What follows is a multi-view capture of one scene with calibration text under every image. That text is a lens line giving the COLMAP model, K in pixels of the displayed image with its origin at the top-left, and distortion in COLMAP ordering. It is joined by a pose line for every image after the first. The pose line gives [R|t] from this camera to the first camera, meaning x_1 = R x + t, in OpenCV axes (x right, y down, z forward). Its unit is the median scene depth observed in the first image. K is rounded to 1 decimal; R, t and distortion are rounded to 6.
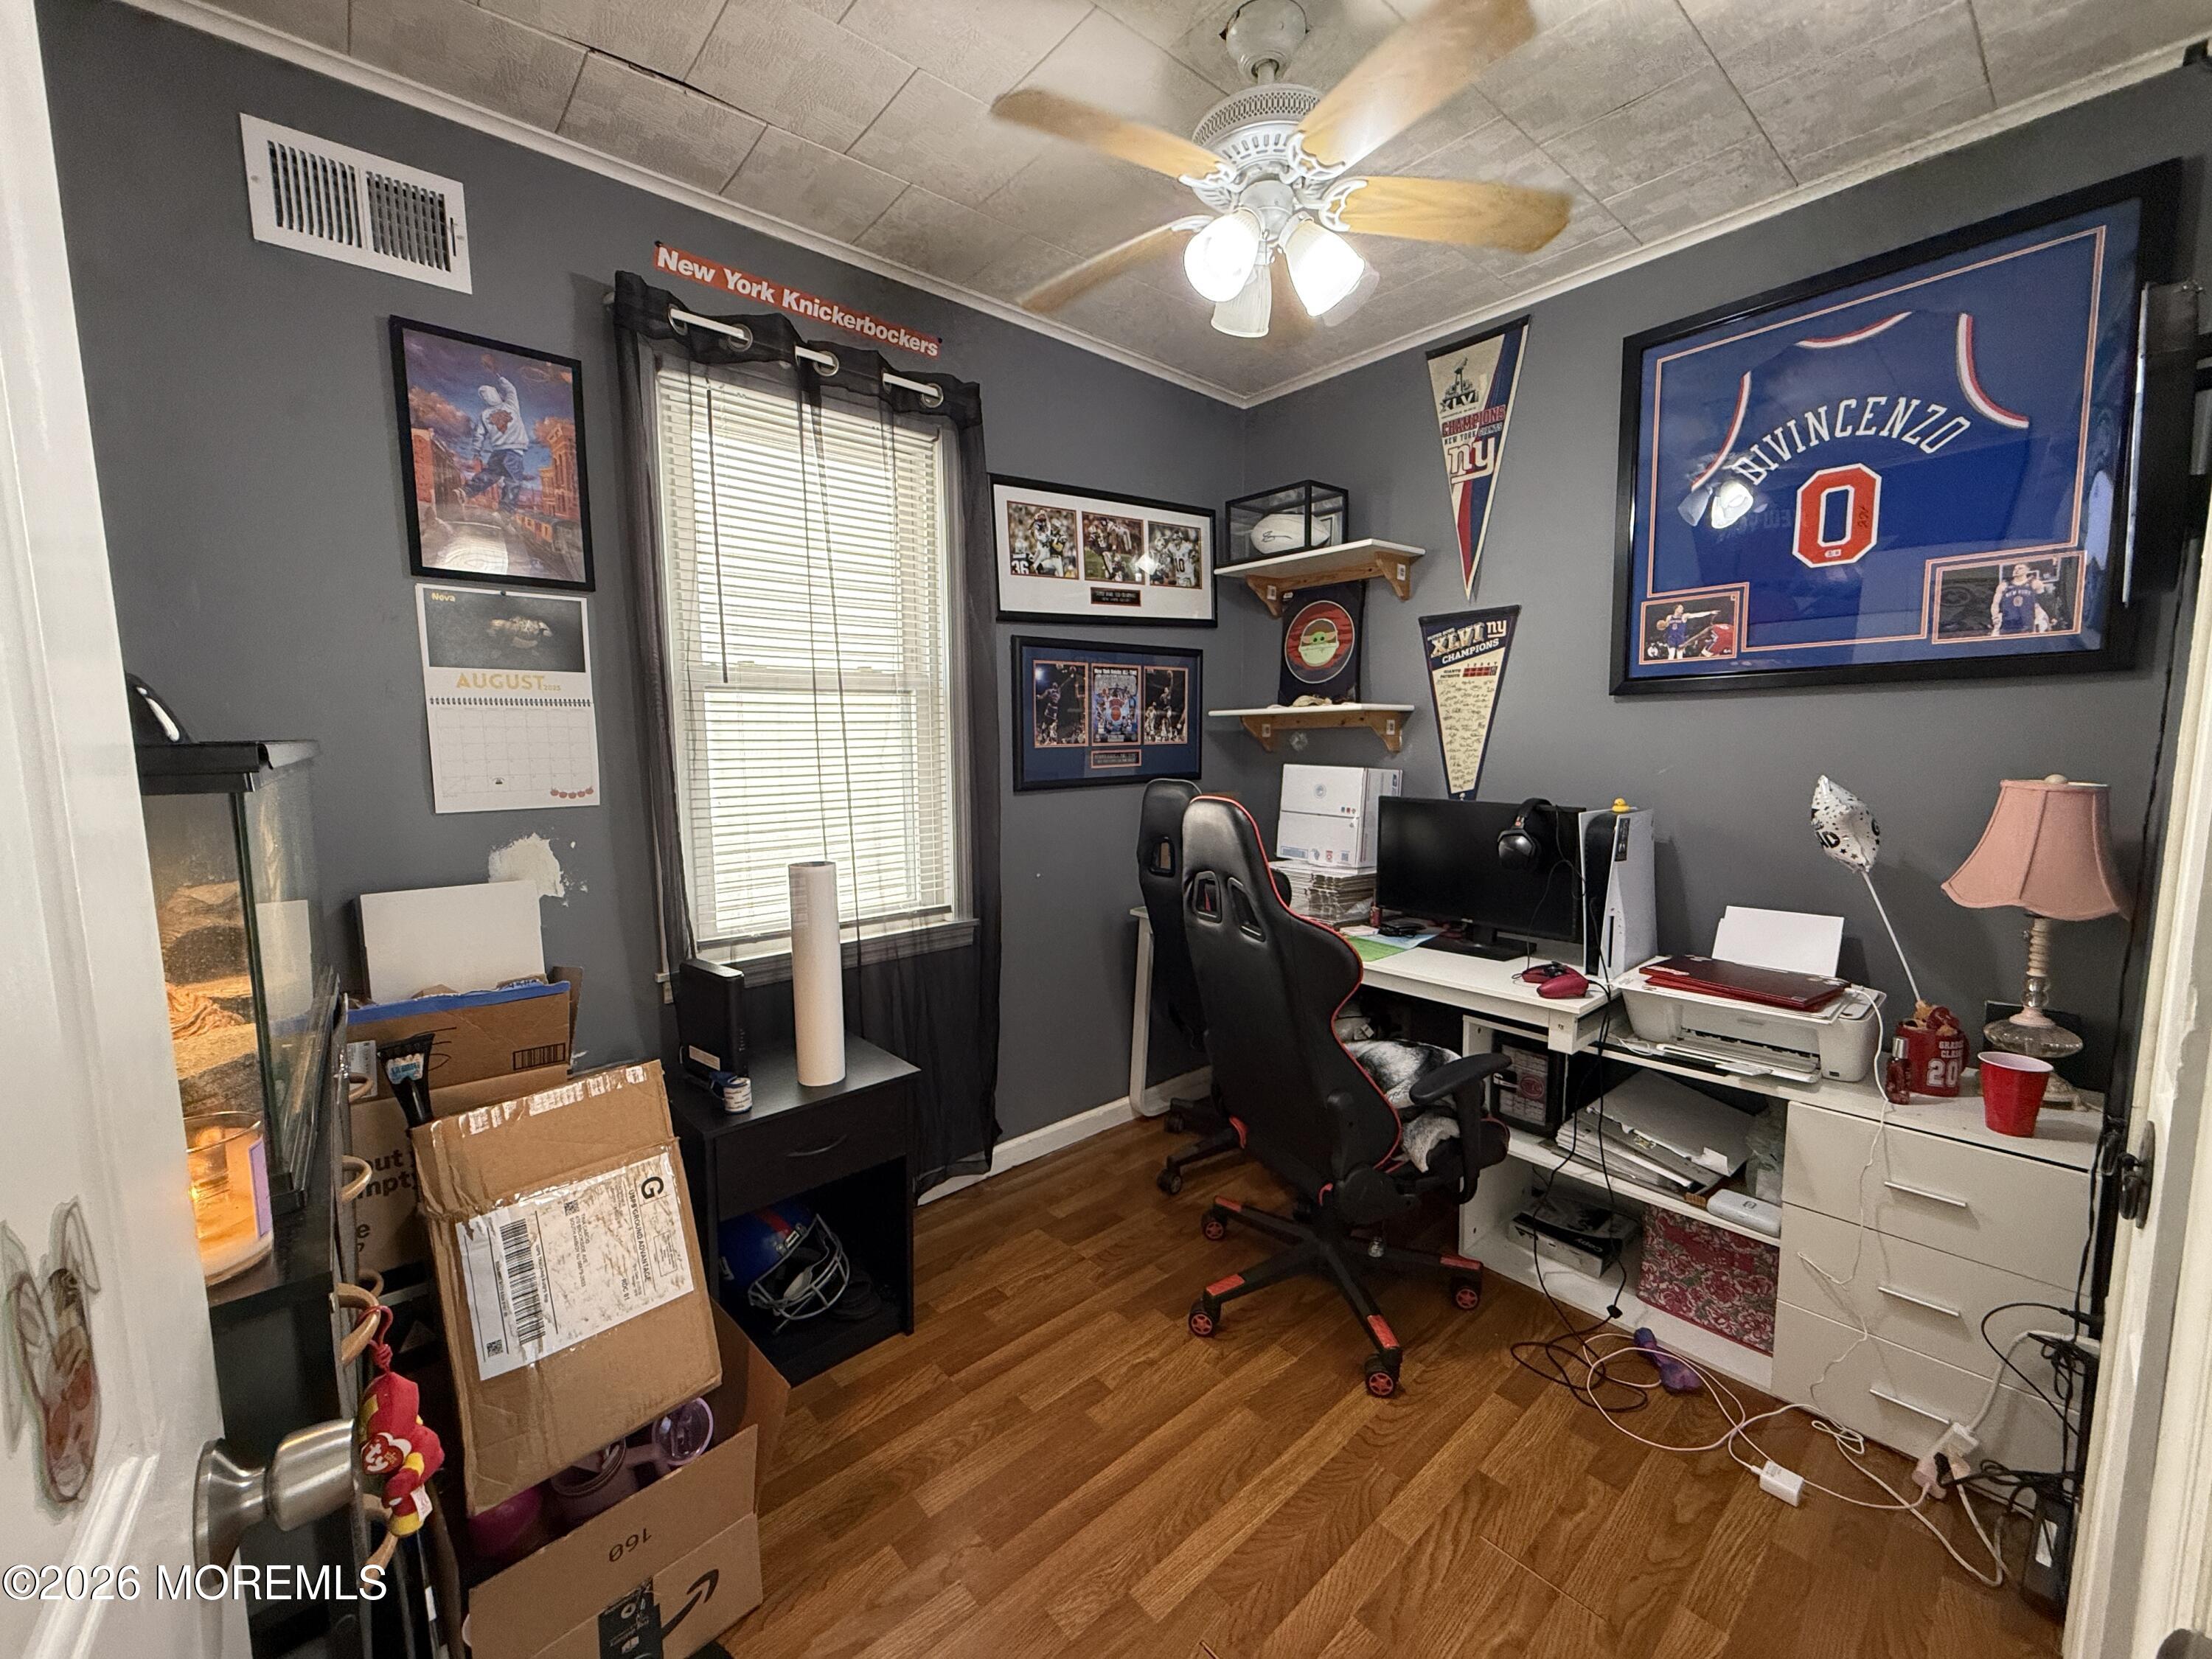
lens RADIAL K [[878.8, 0, 1106.0], [0, 878.8, 829.5], [0, 0, 1]] dist [0.001433, -0.000016]
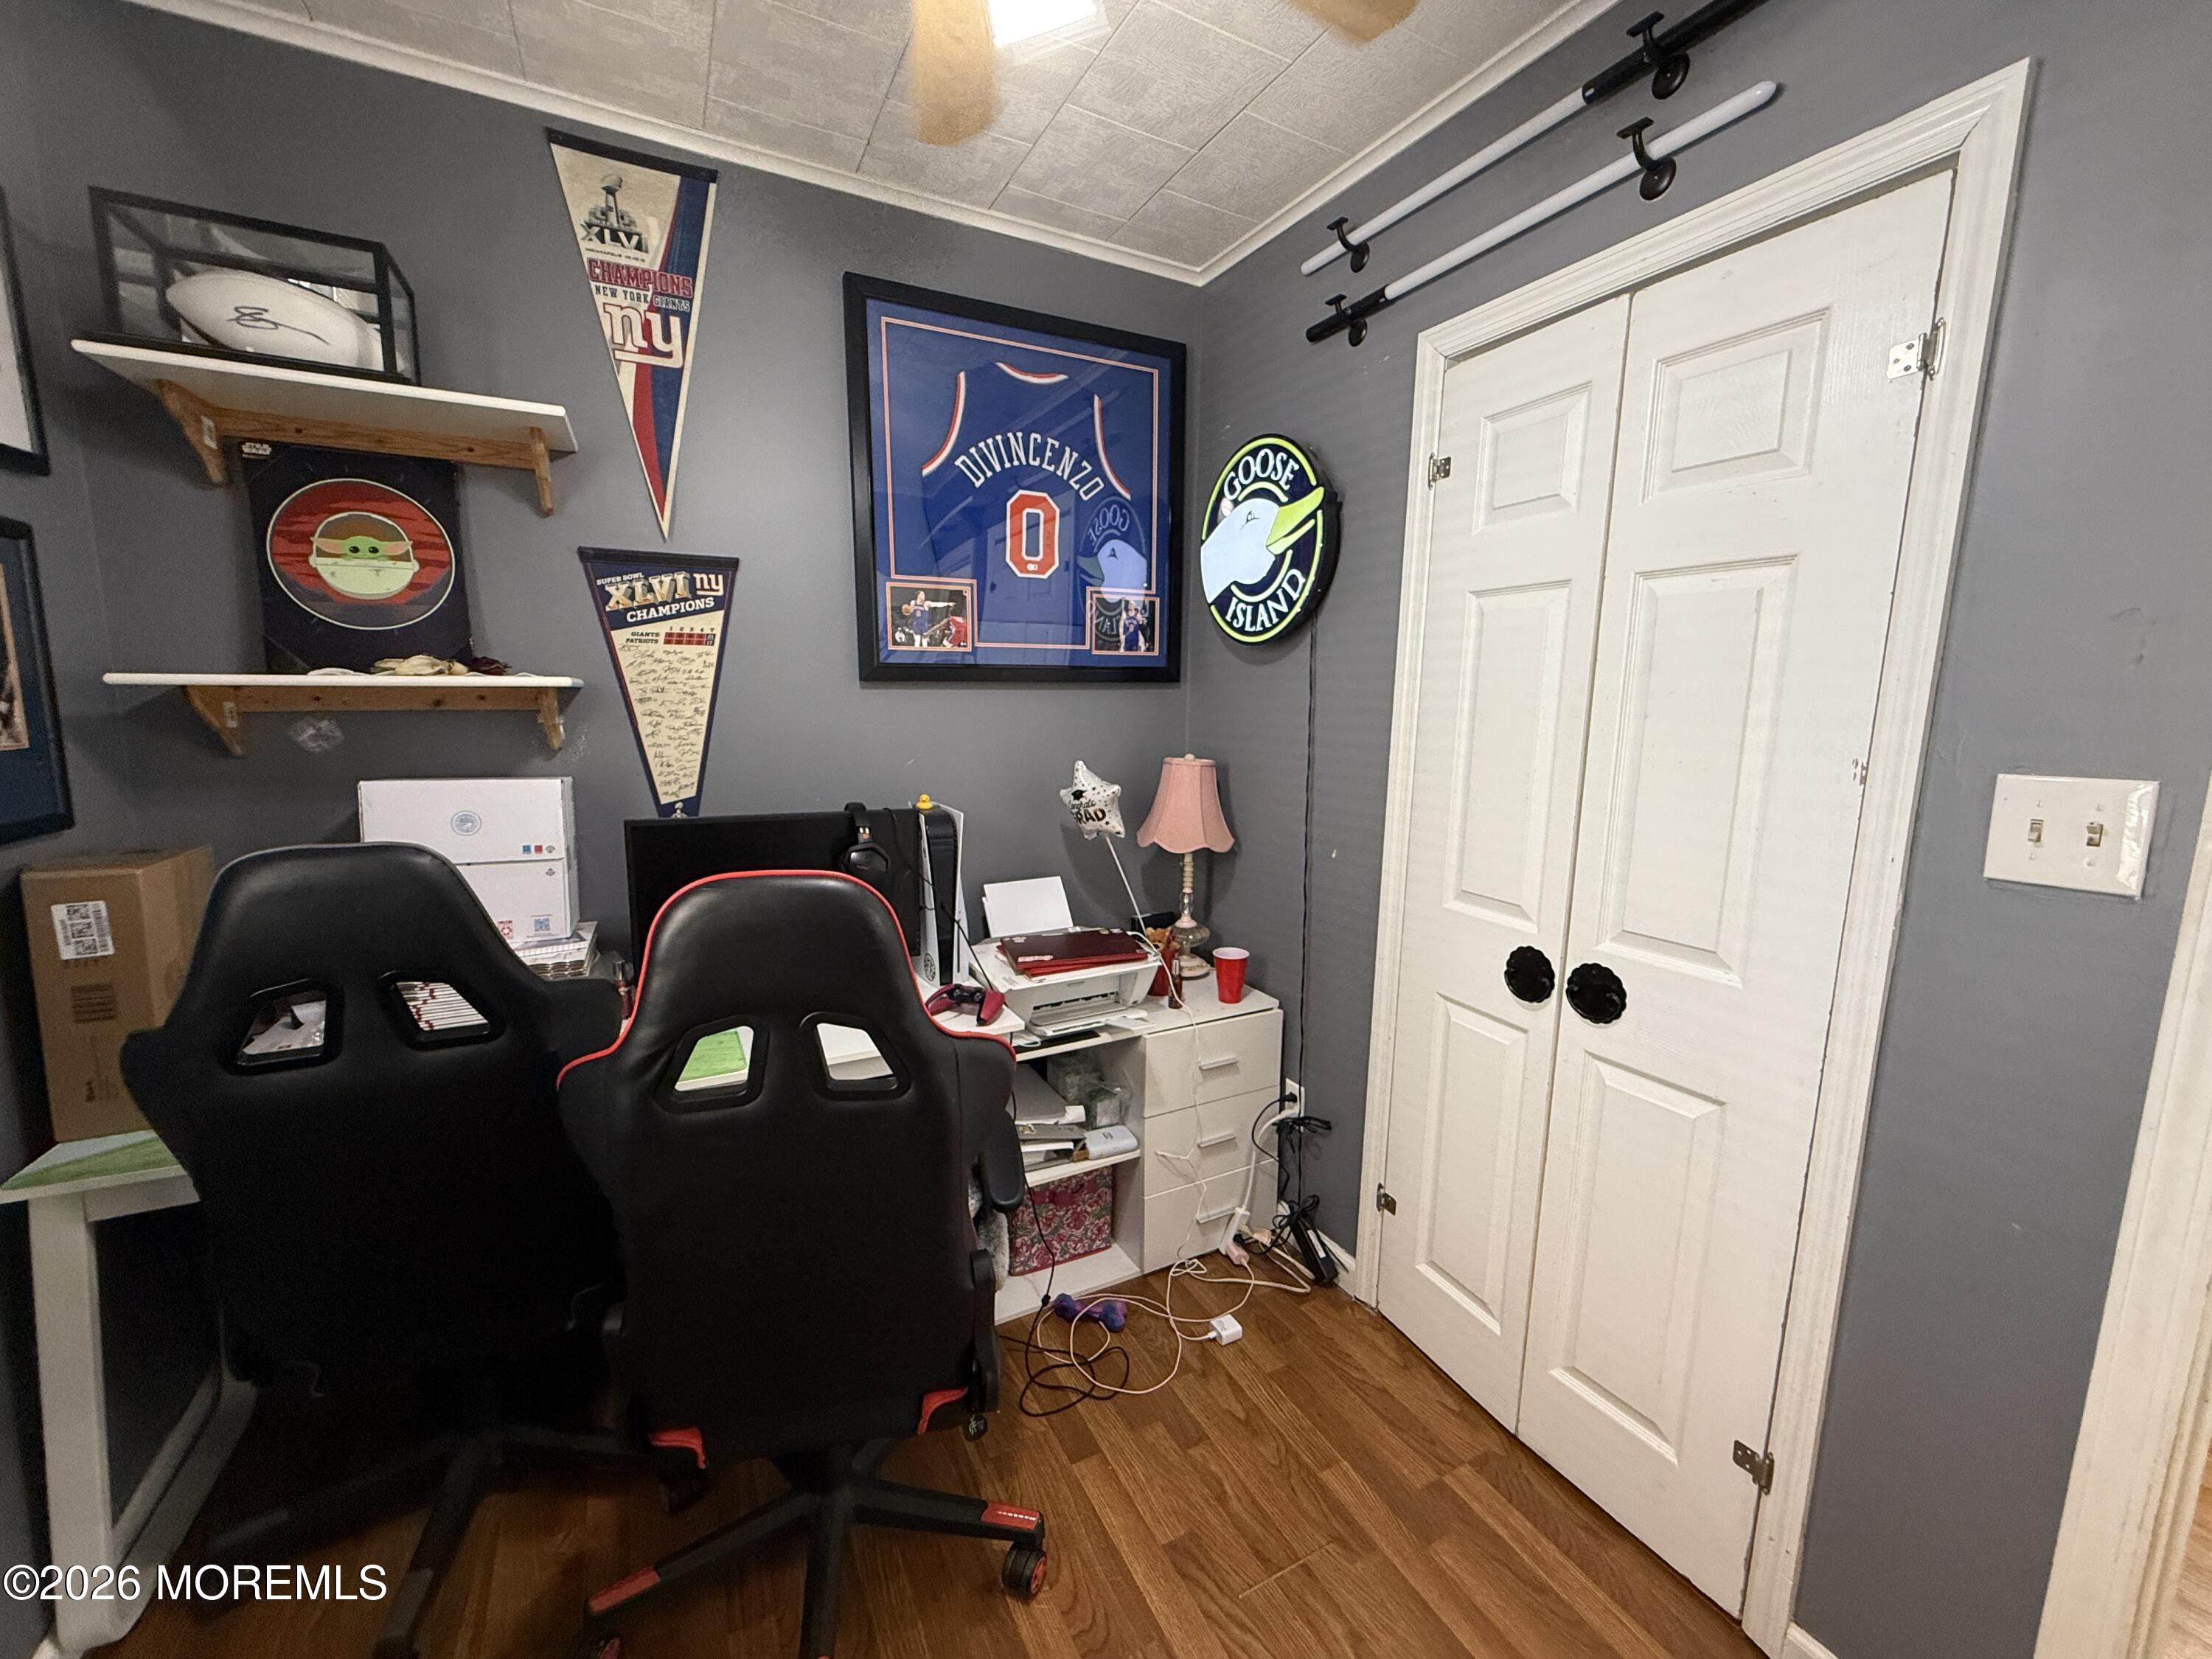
lens RADIAL K [[878.8, 0, 1106.0], [0, 878.8, 829.5], [0, 0, 1]] dist [0.001433, -0.000016]
pose [[0.237502, -0.134349, 0.962052, -0.238458], [0.090497, 0.989142, 0.115791, -0.077160], [-0.967162, 0.059563, 0.247081, 0.503967]]
